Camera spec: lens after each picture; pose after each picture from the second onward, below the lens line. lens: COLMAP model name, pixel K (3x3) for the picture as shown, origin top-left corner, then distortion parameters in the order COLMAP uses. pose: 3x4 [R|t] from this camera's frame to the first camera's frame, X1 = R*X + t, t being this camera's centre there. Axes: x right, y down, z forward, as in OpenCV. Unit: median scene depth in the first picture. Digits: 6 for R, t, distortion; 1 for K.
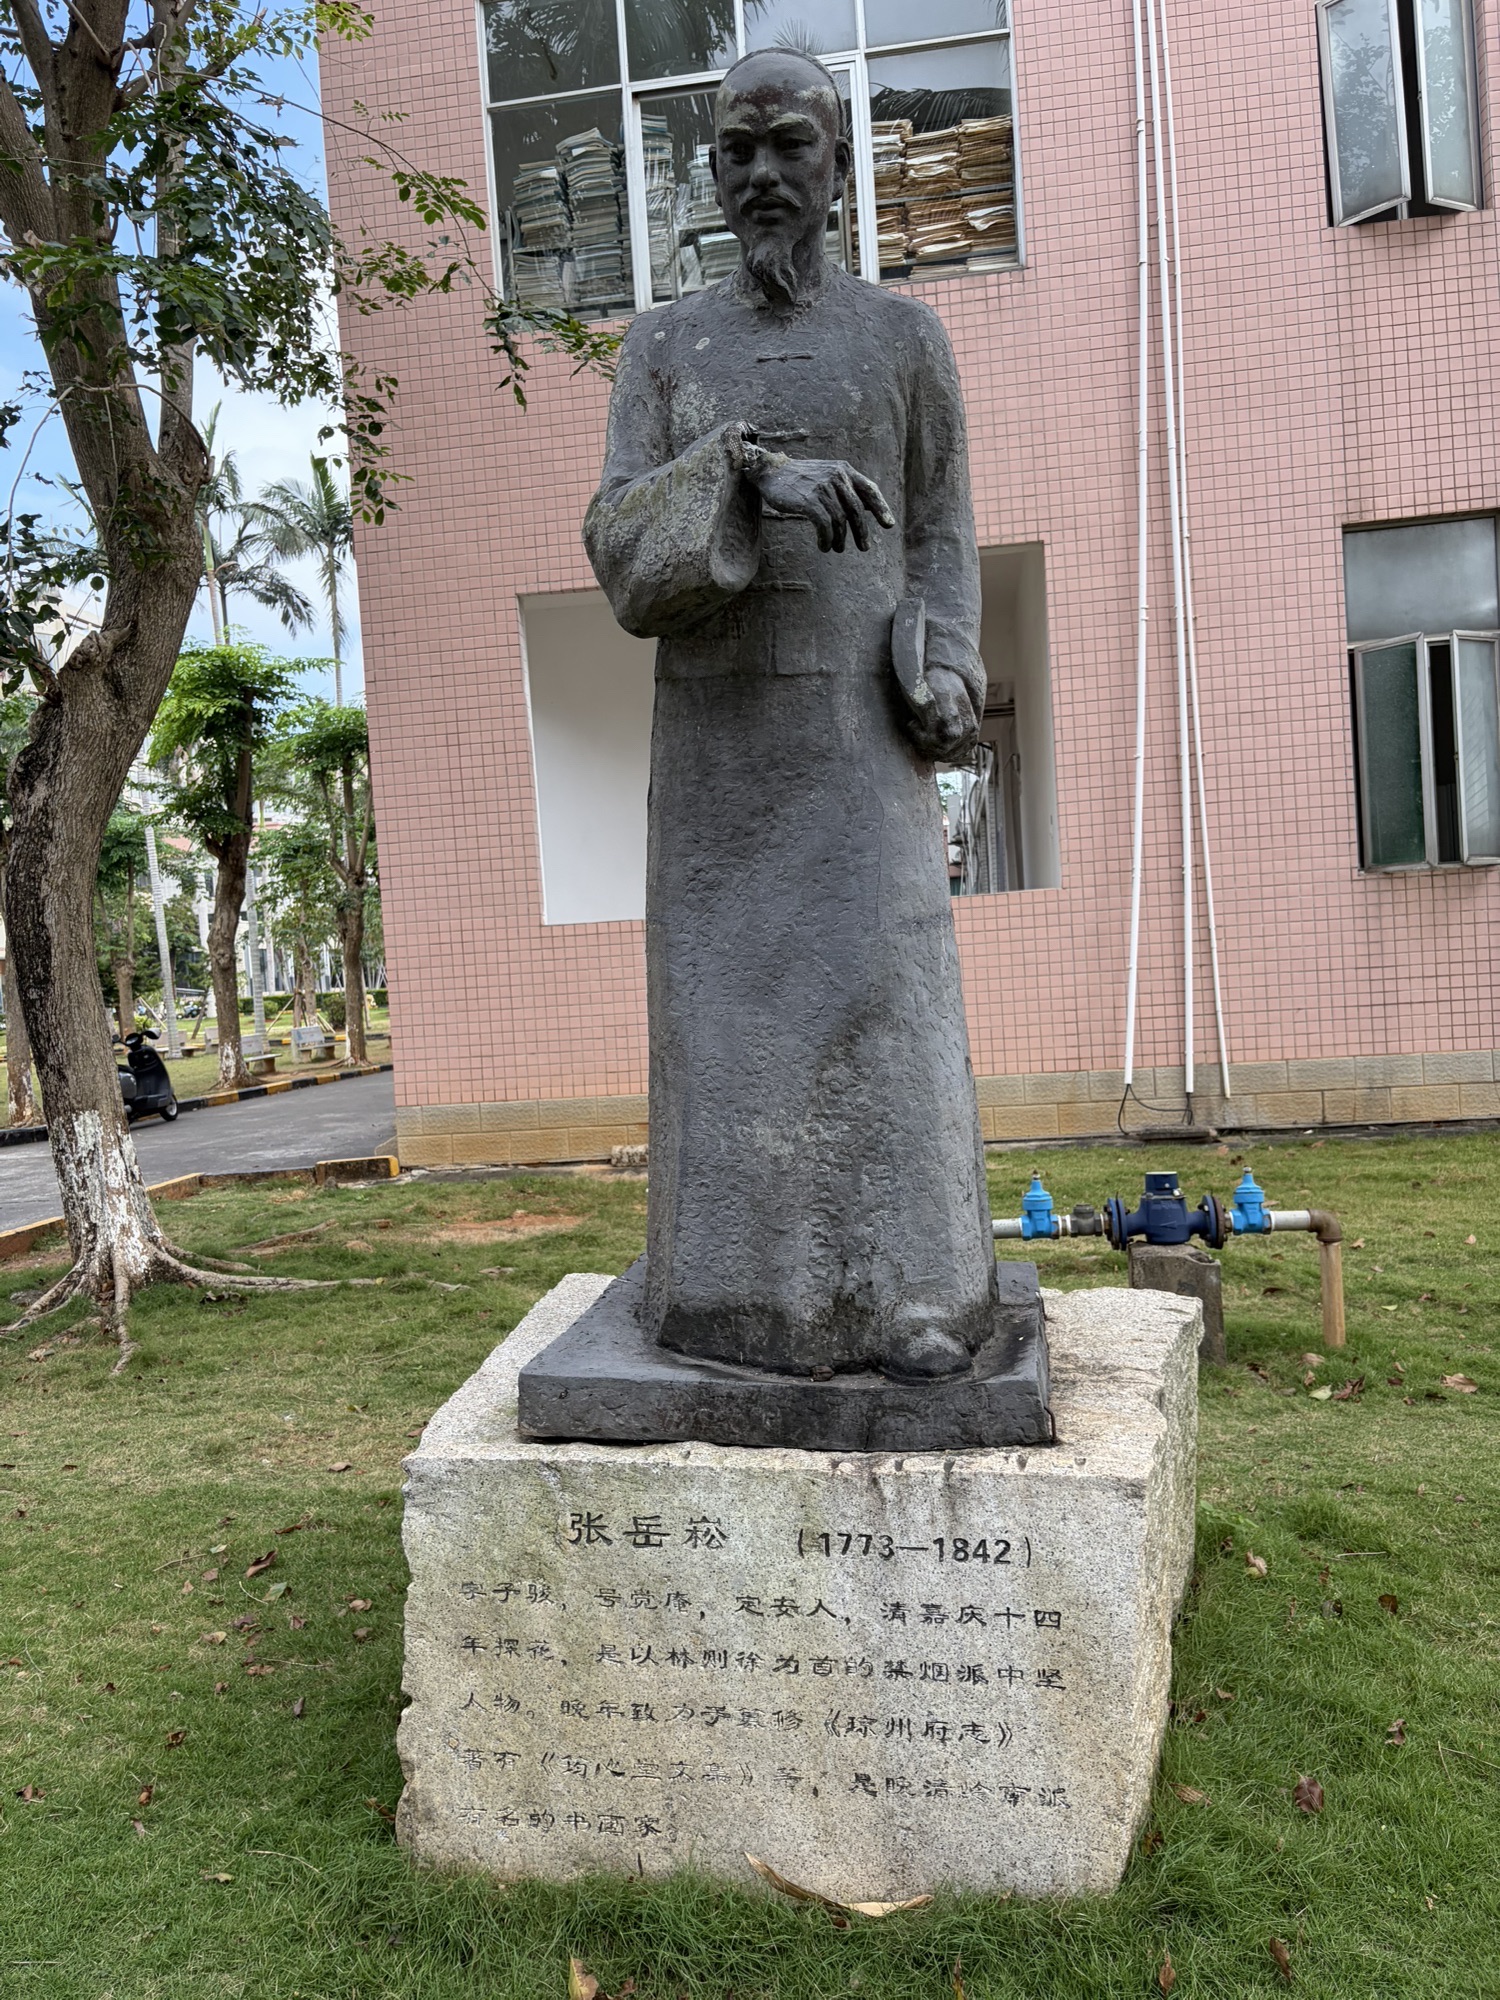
lens RADIAL K [[1511.1, 0, 746.0], [0, 1511.1, 997.5], [0, 0, 1]] dist [0.037756, -0.046613]
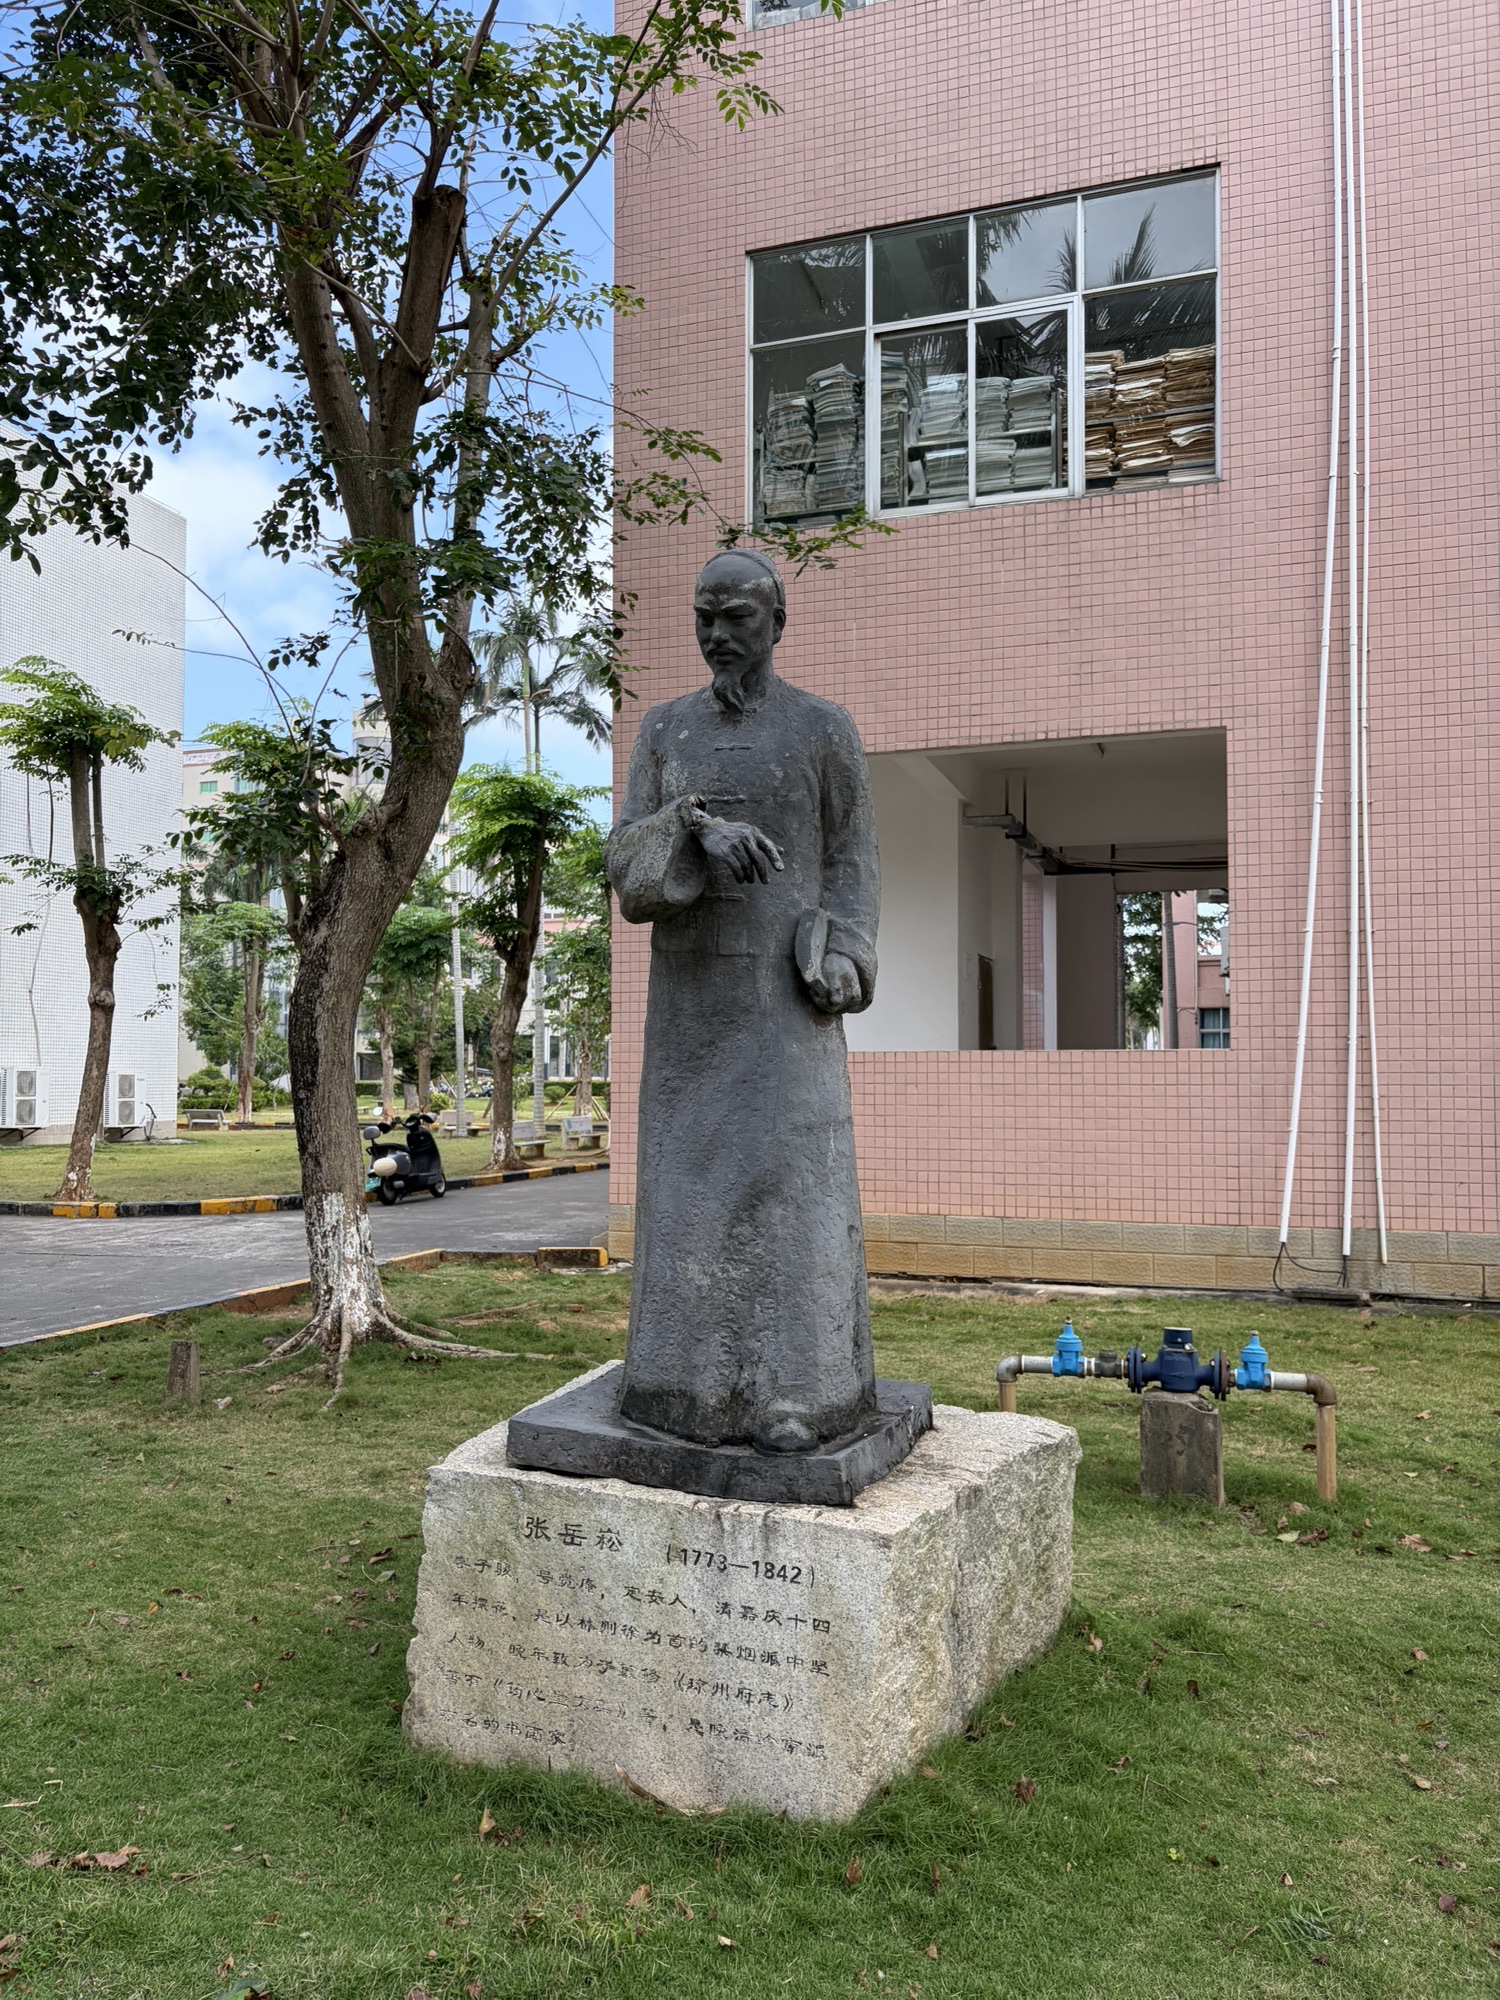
lens RADIAL K [[1511.1, 0, 749.4], [0, 1511.1, 990.2], [0, 0, 1]] dist [0.037756, -0.046613]
pose [[0.980759, 0.055607, -0.187137, 0.129440], [-0.069206, 0.995354, -0.066935, -0.032960], [0.182546, 0.078598, 0.980051, -0.170252]]
